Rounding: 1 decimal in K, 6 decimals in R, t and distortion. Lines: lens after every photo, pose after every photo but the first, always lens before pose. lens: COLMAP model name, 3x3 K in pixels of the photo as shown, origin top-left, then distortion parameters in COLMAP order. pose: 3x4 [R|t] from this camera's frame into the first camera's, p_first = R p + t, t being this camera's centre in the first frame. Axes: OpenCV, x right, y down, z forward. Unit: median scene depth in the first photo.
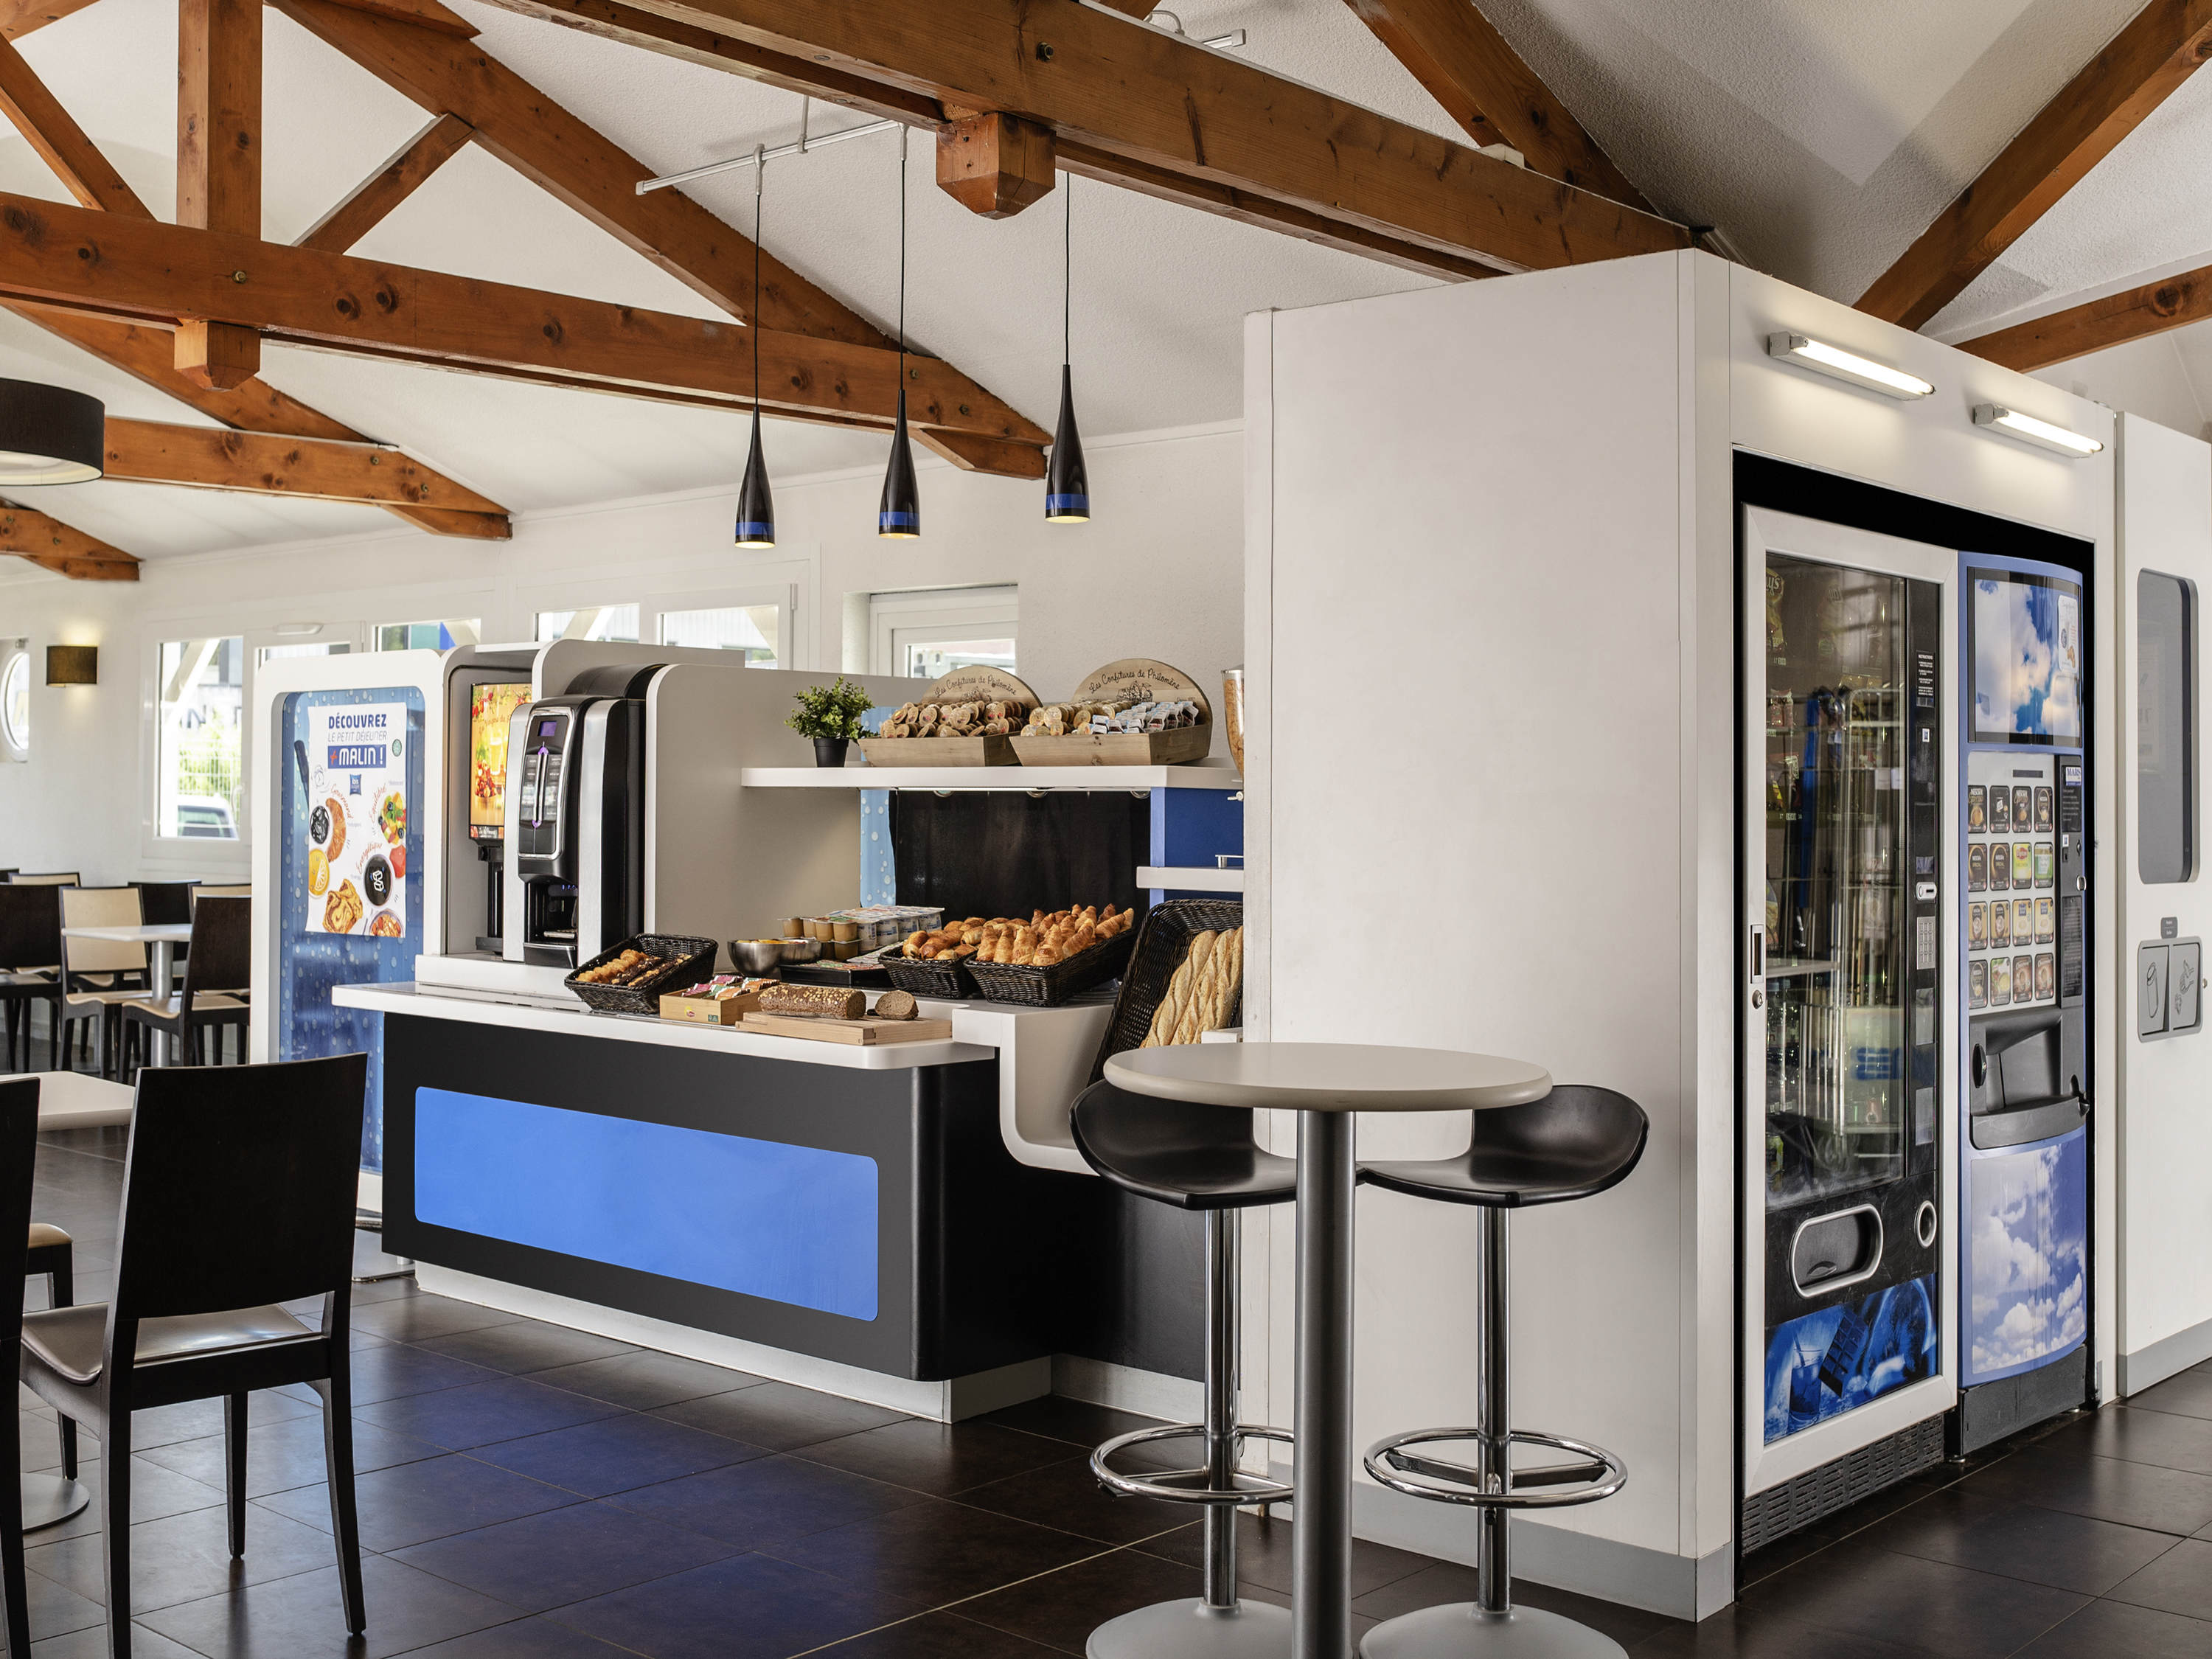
lens RADIAL K [[2230.1, 0, 1106.0], [0, 2230.1, 829.5], [0, 0, 1]] dist [-0.000817, -0.000277]
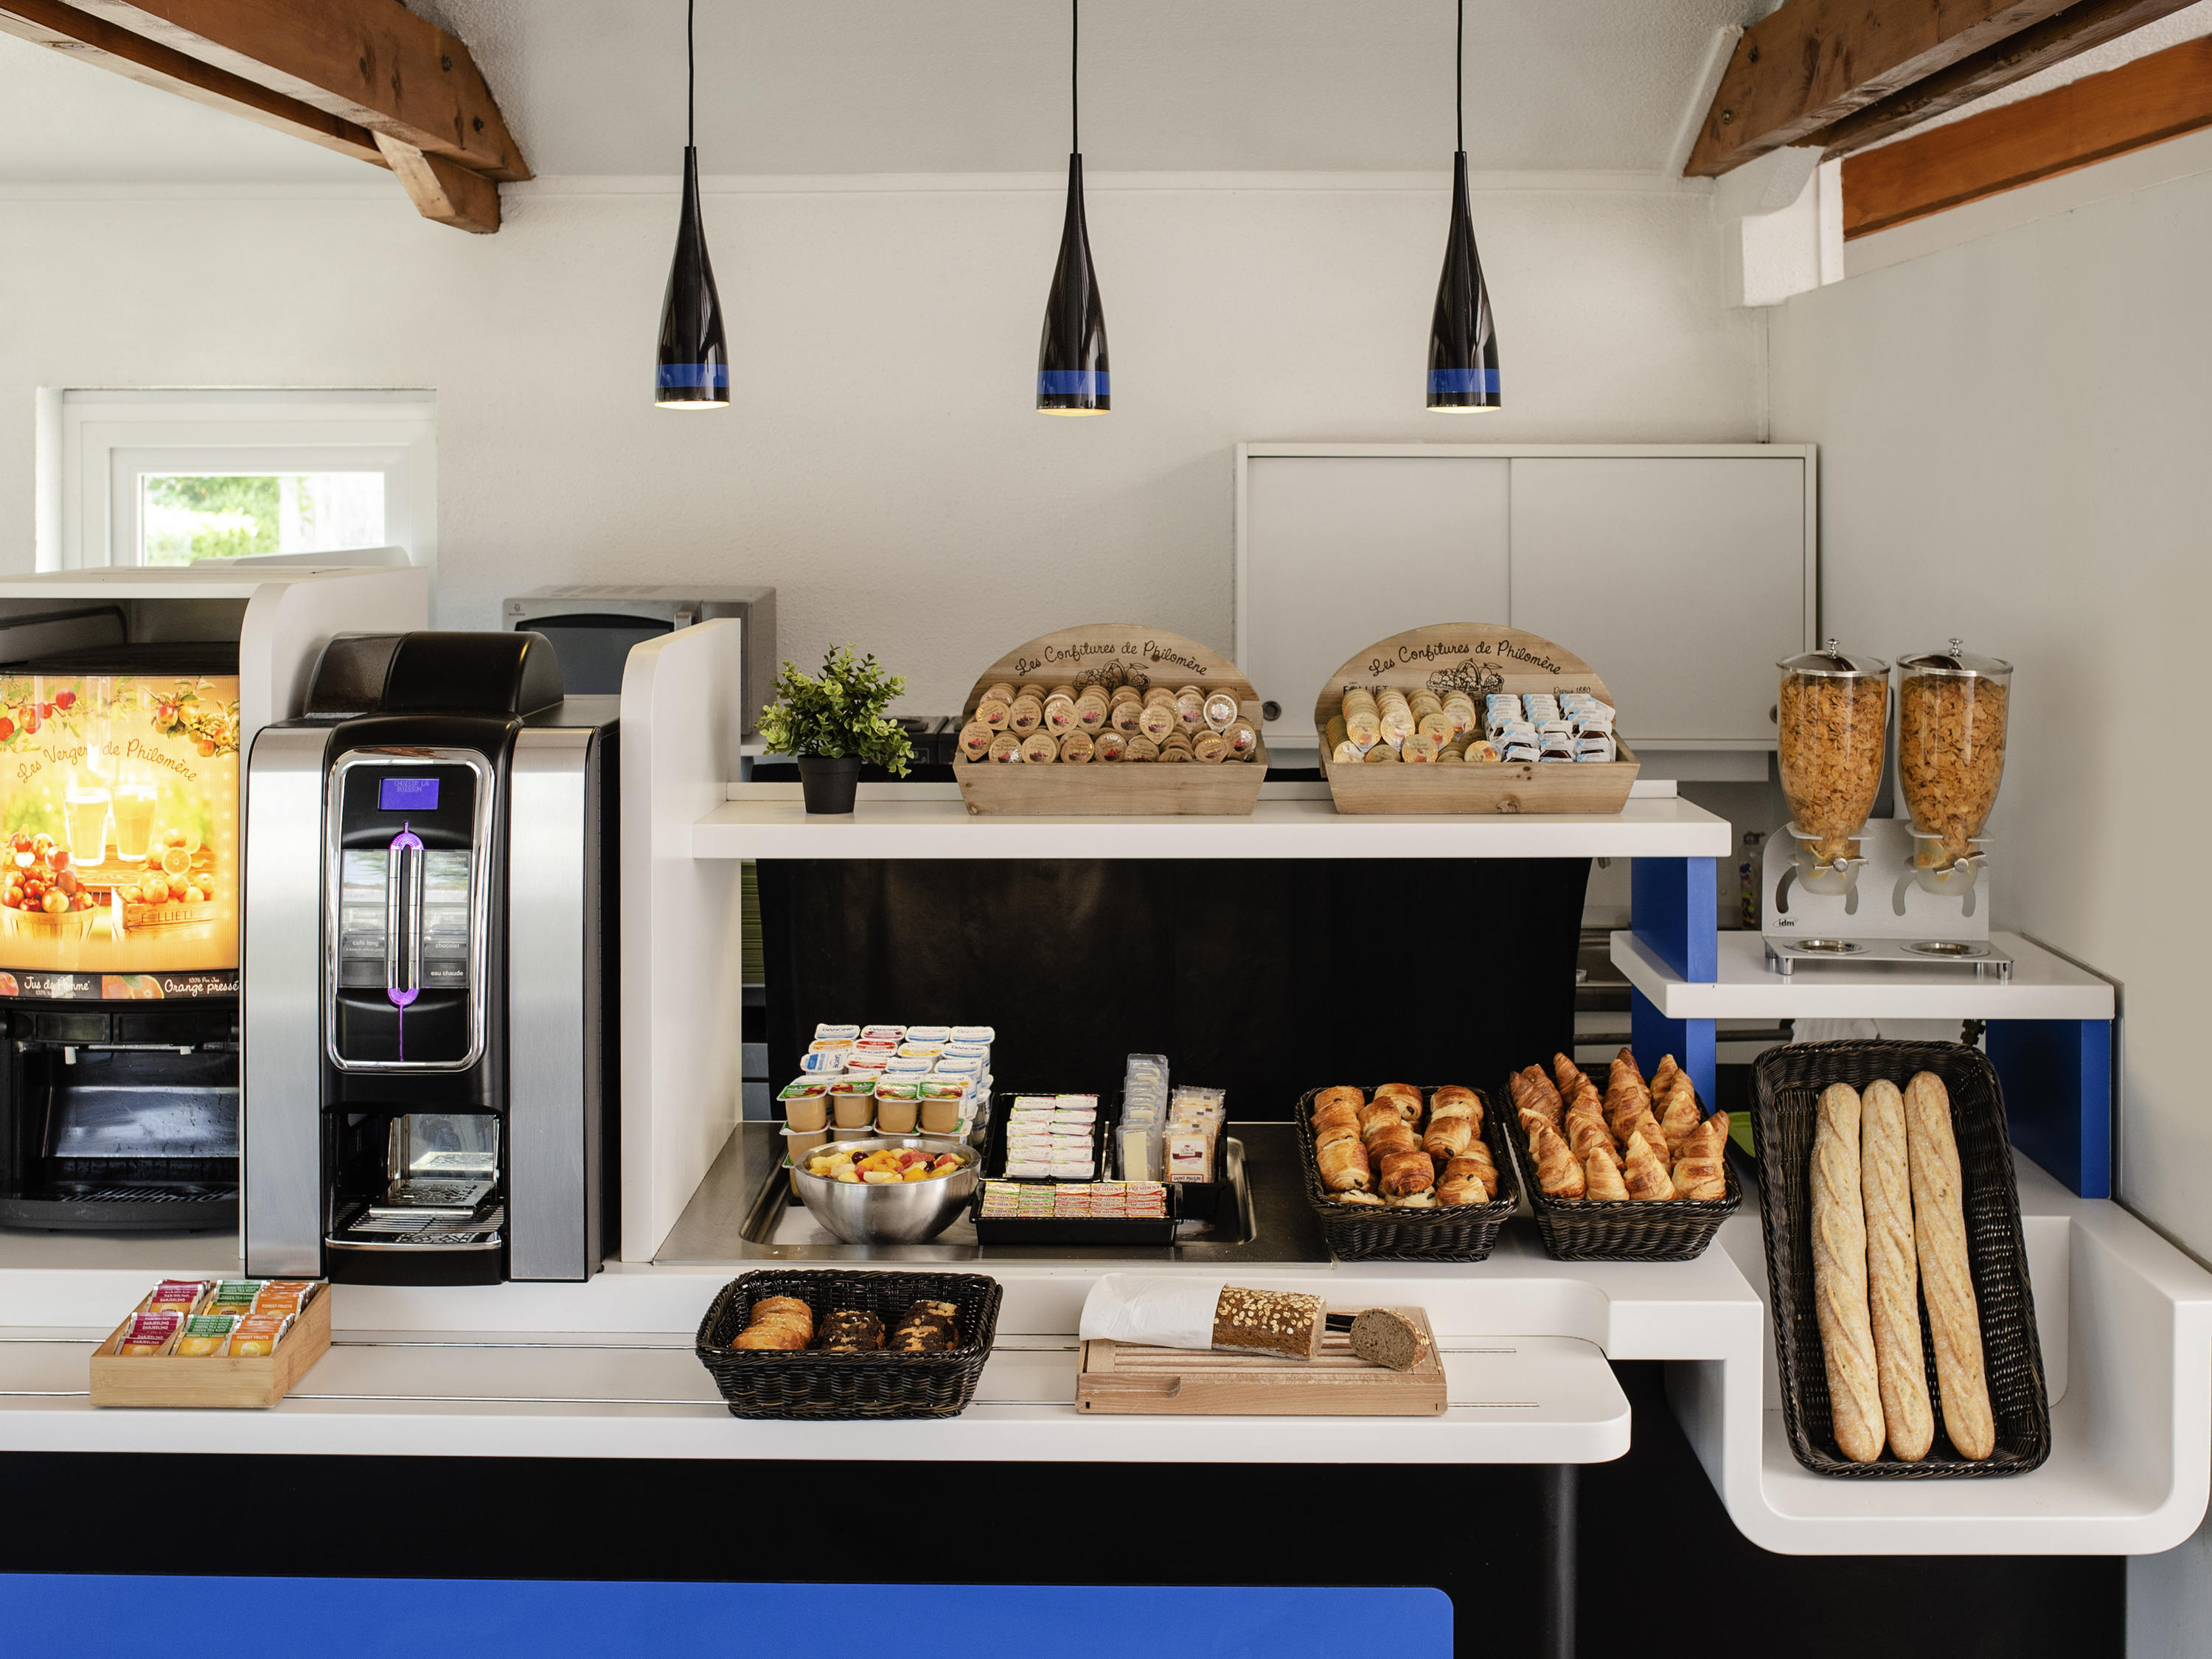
lens RADIAL K [[2230.1, 0, 1106.0], [0, 2230.1, 829.5], [0, 0, 1]] dist [-0.000817, -0.000277]
pose [[0.798596, -0.084699, 0.595878, -0.428543], [0.019470, 0.993166, 0.115077, -0.091498], [-0.601553, -0.080299, 0.794787, 0.569125]]
